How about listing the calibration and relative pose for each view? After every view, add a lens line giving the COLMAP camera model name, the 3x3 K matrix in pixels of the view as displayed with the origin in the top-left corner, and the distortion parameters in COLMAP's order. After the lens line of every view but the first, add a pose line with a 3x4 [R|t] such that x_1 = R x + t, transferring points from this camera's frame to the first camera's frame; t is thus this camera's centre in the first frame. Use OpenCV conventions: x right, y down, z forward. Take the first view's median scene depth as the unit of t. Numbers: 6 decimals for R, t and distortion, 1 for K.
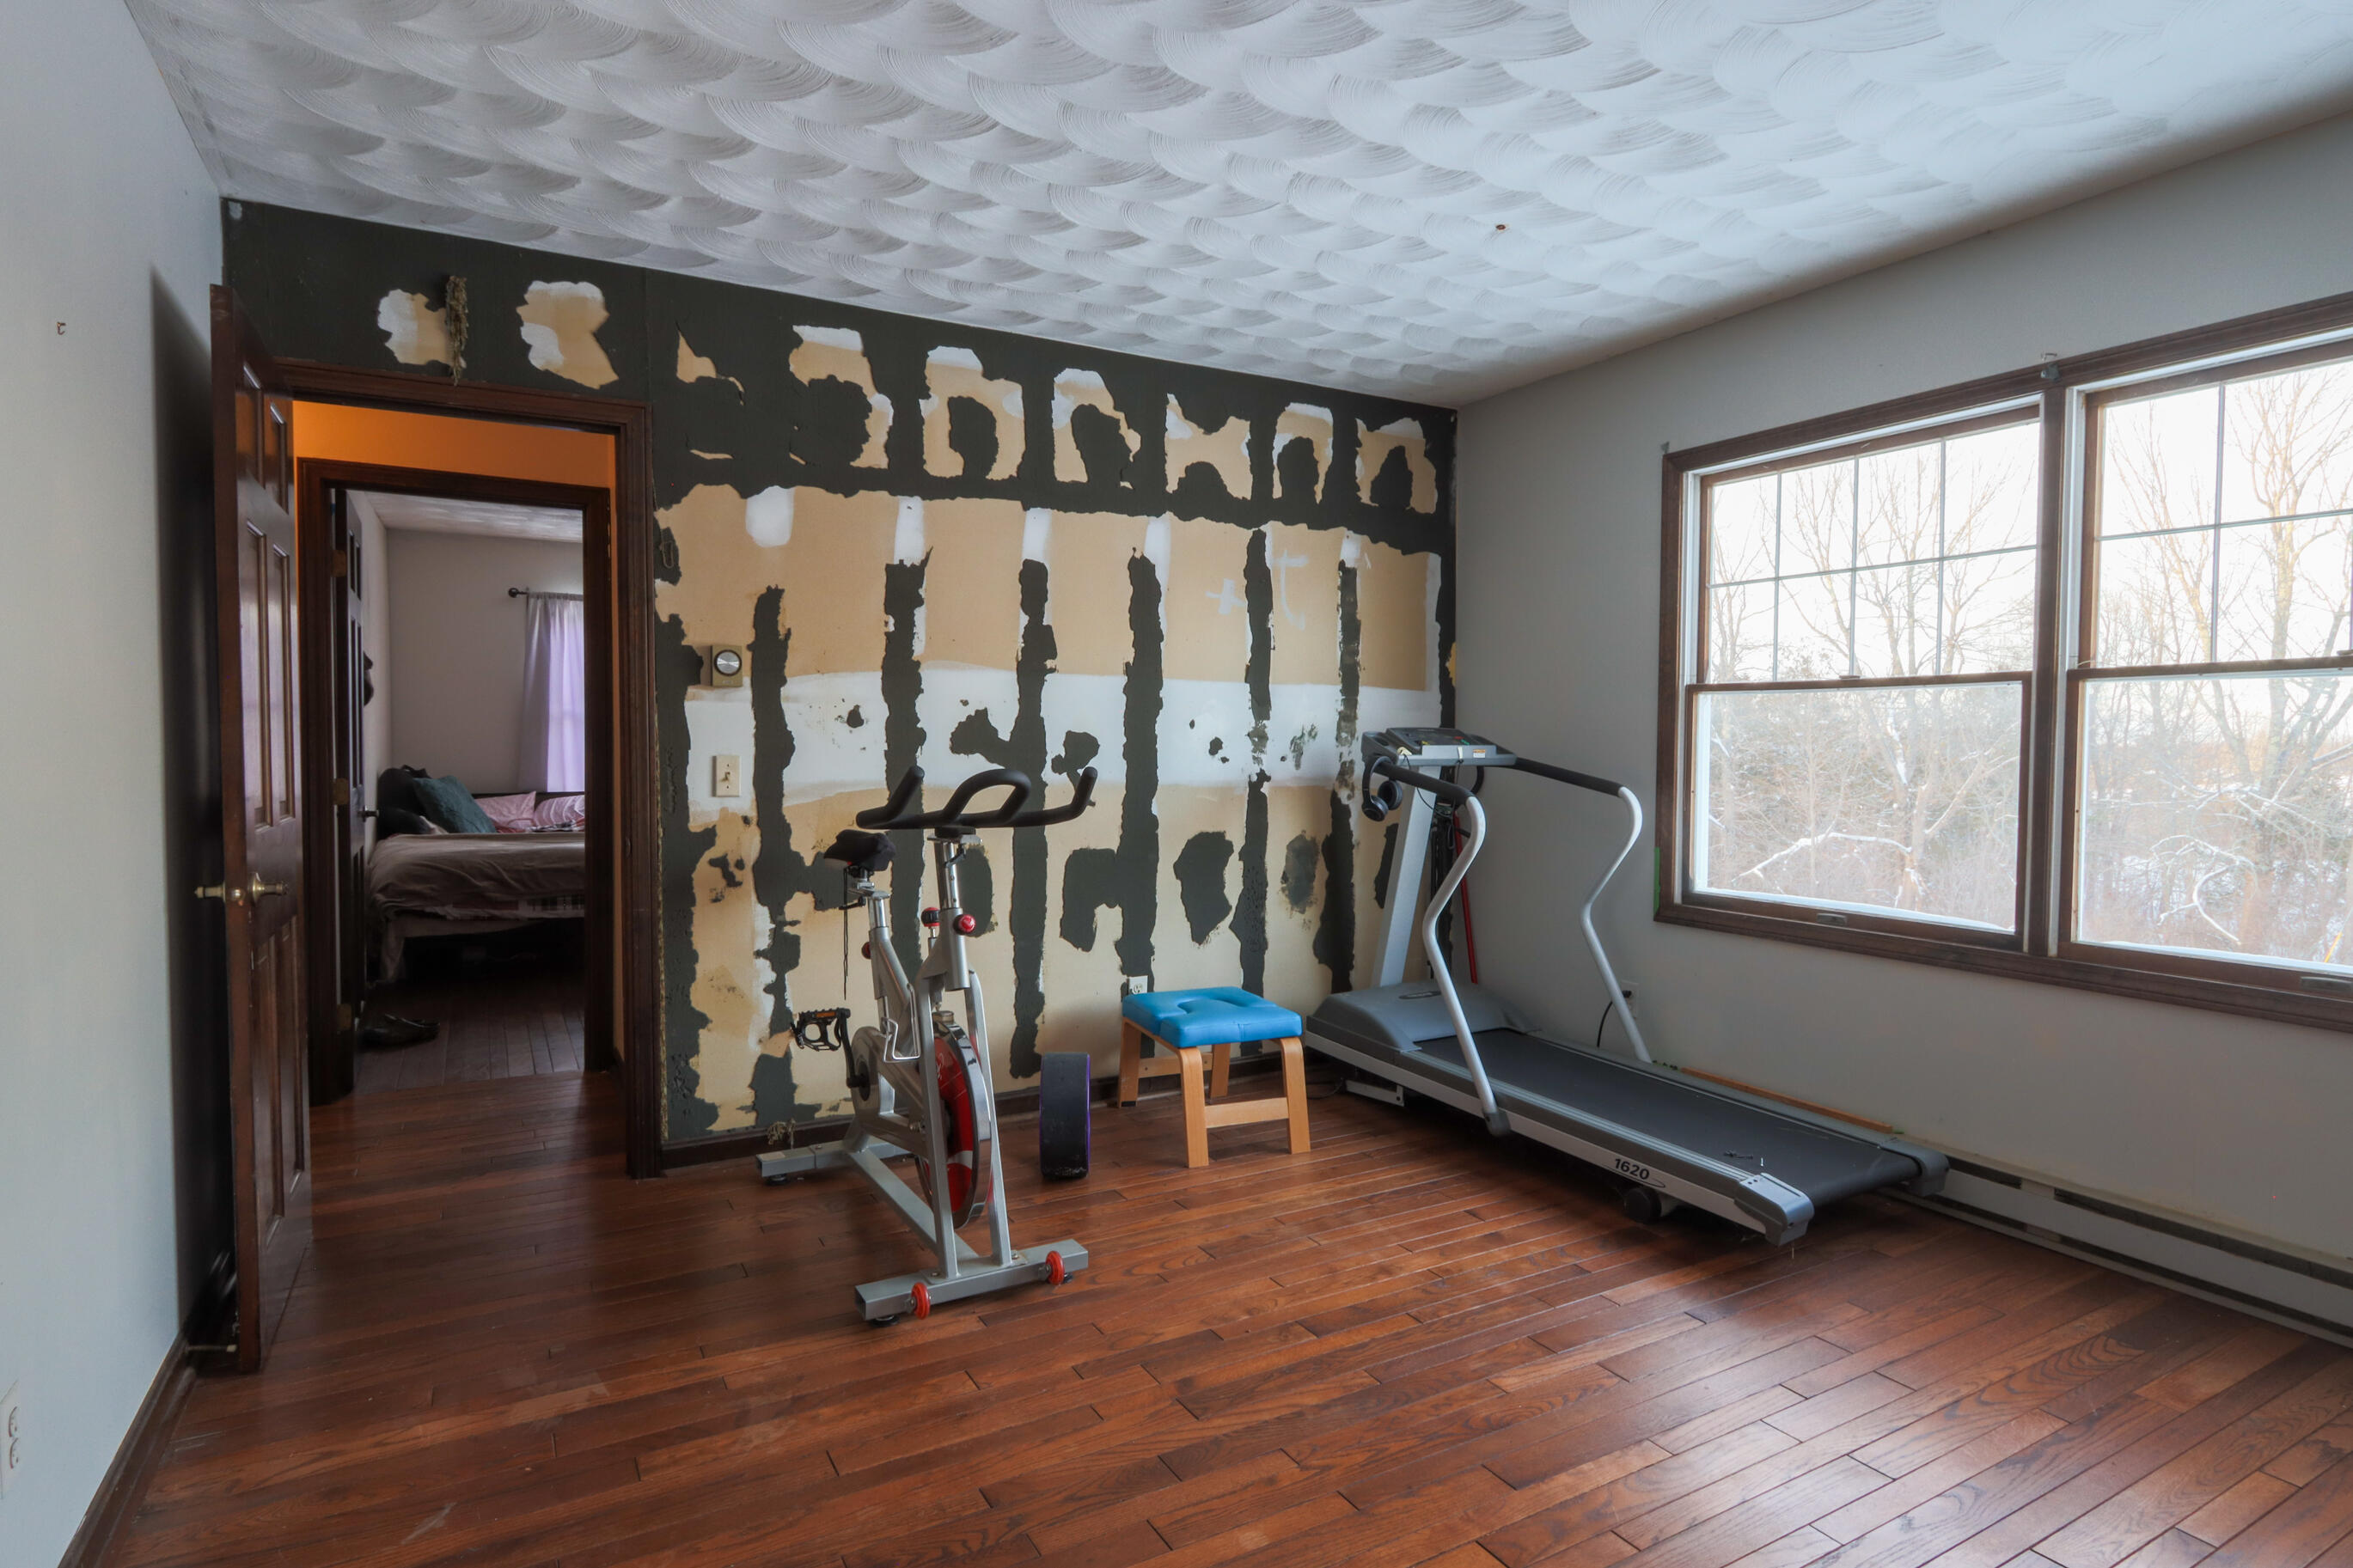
lens RADIAL K [[1241.6, 0, 1180.8], [0, 1241.6, 767.8], [0, 0, 1]] dist [0.000576, -0.000799]
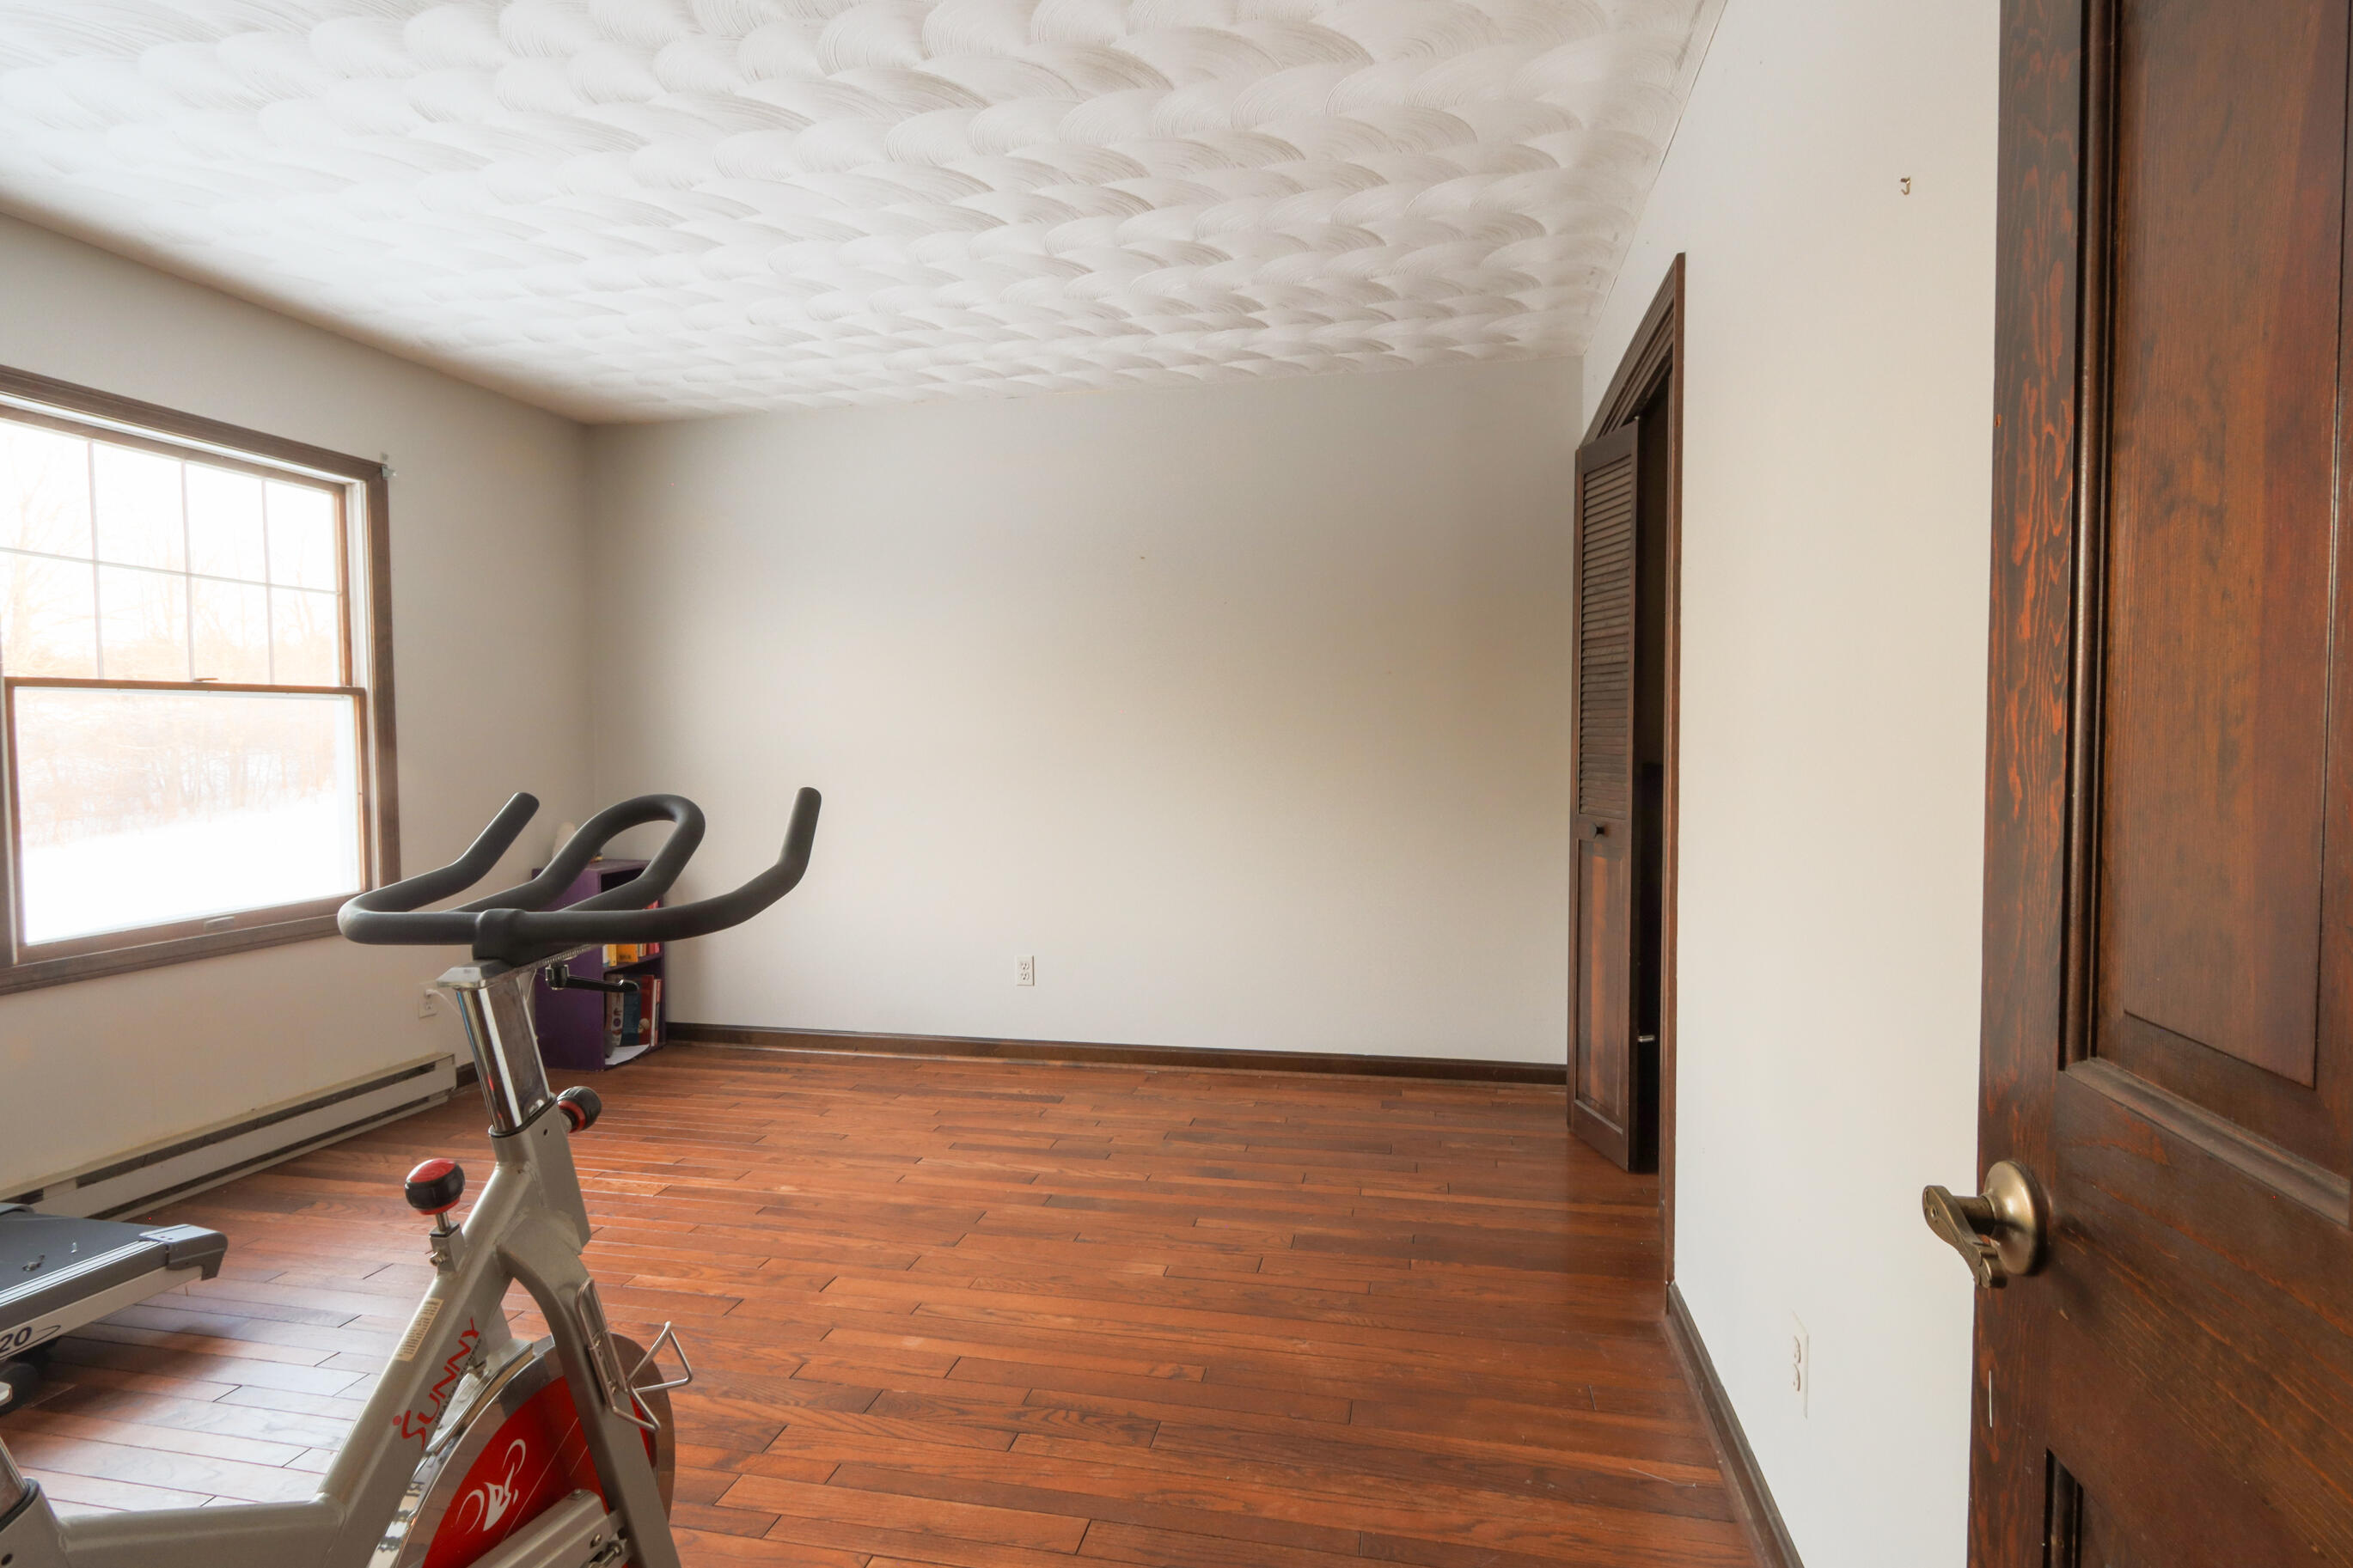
lens RADIAL K [[1241.6, 0, 1180.8], [0, 1241.6, 767.8], [0, 0, 1]] dist [0.000576, -0.000799]
pose [[-0.756133, -0.015637, 0.654231, -0.730705], [0.022717, 0.998485, 0.050120, -0.036991], [-0.654023, 0.052759, -0.754632, 1.278285]]
